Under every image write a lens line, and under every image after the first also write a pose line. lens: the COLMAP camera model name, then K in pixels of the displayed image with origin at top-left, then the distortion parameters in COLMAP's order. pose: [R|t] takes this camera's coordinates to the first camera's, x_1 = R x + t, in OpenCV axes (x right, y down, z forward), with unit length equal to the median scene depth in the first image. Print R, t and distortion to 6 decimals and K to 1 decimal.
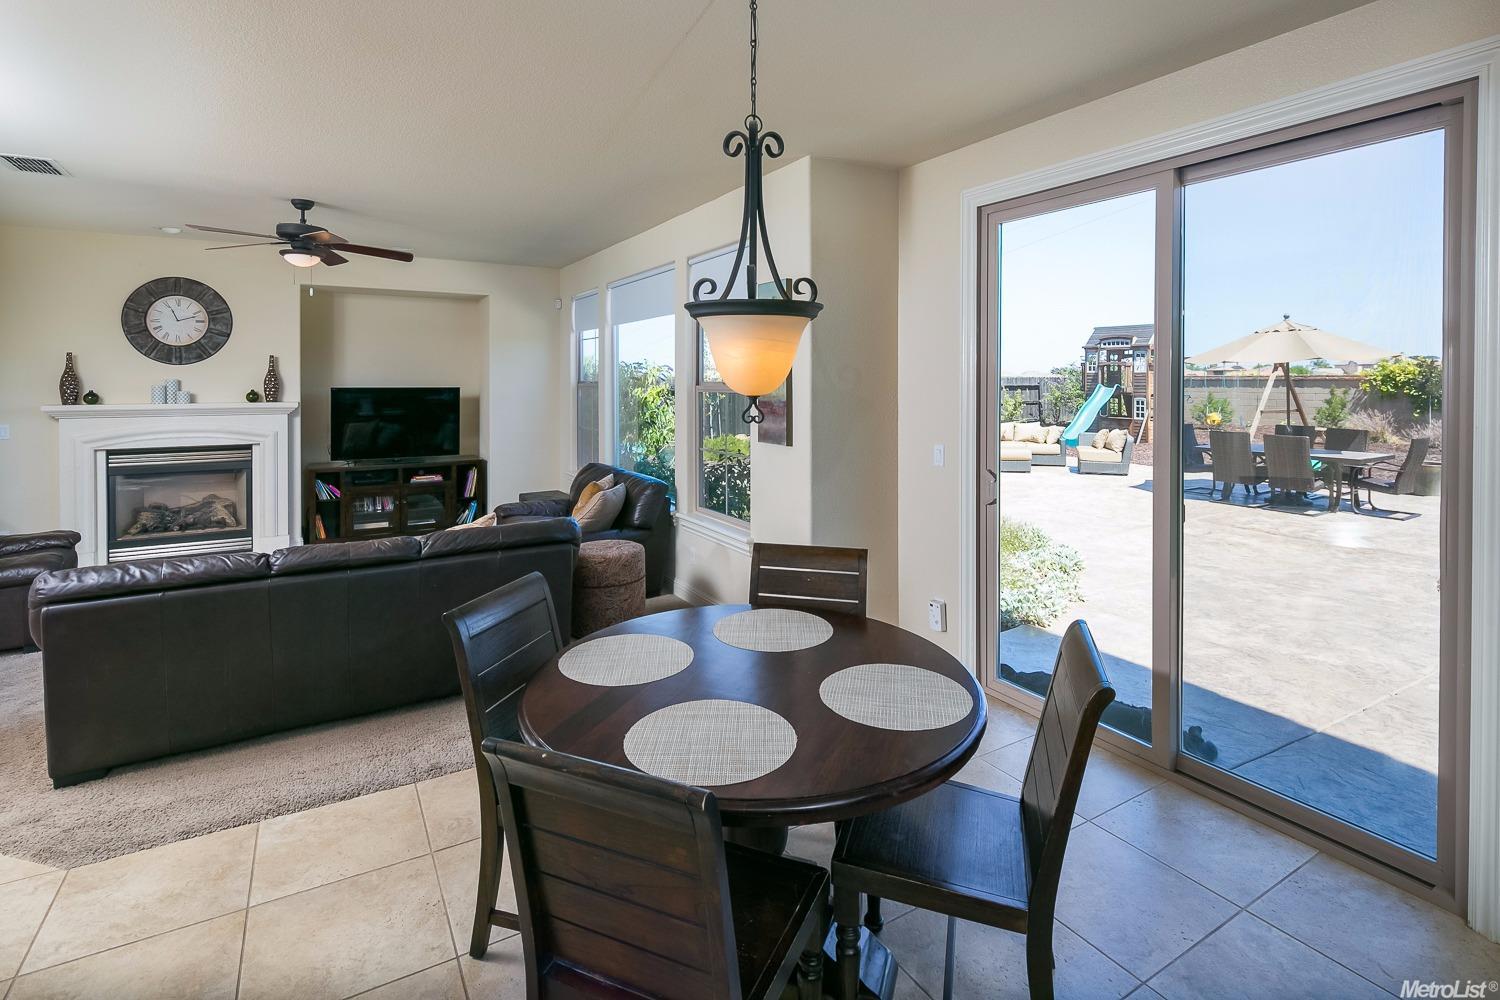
lens RADIAL K [[736.5, 0, 755.5], [0, 736.5, 382.7], [0, 0, 1]] dist [0.011787, -0.000104]
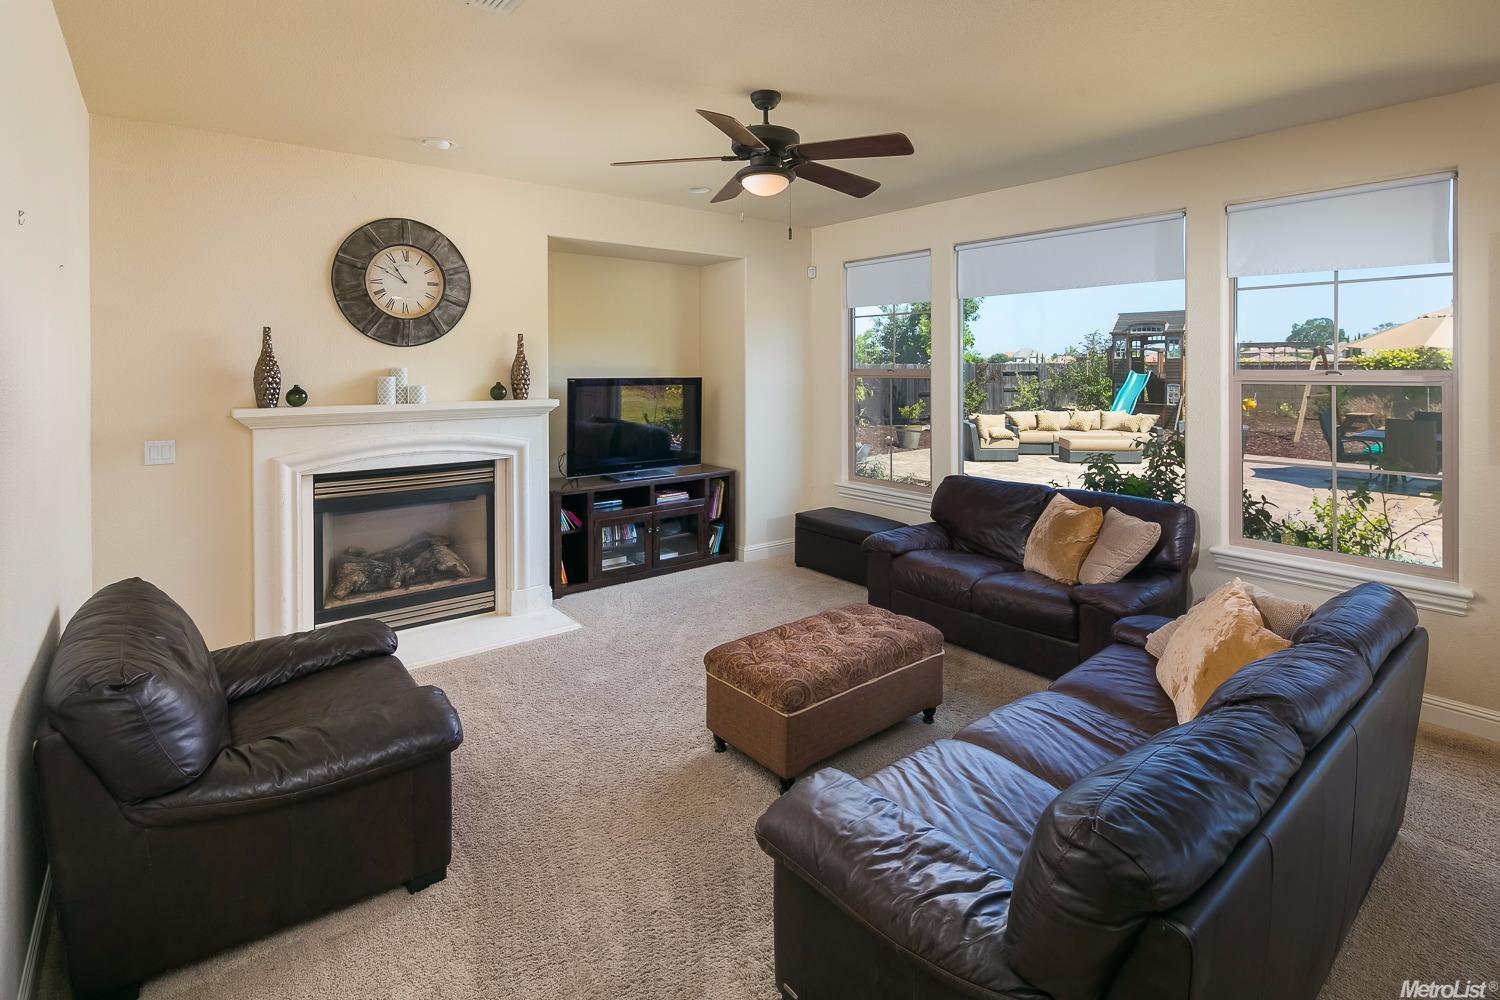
lens RADIAL K [[736.5, 0, 755.5], [0, 736.5, 382.7], [0, 0, 1]] dist [0.011787, -0.000104]
pose [[0.990209, -0.006820, 0.139423, -0.532549], [0.004558, 0.999853, 0.016538, -0.000955], [-0.139515, -0.015740, 0.990095, 0.269342]]
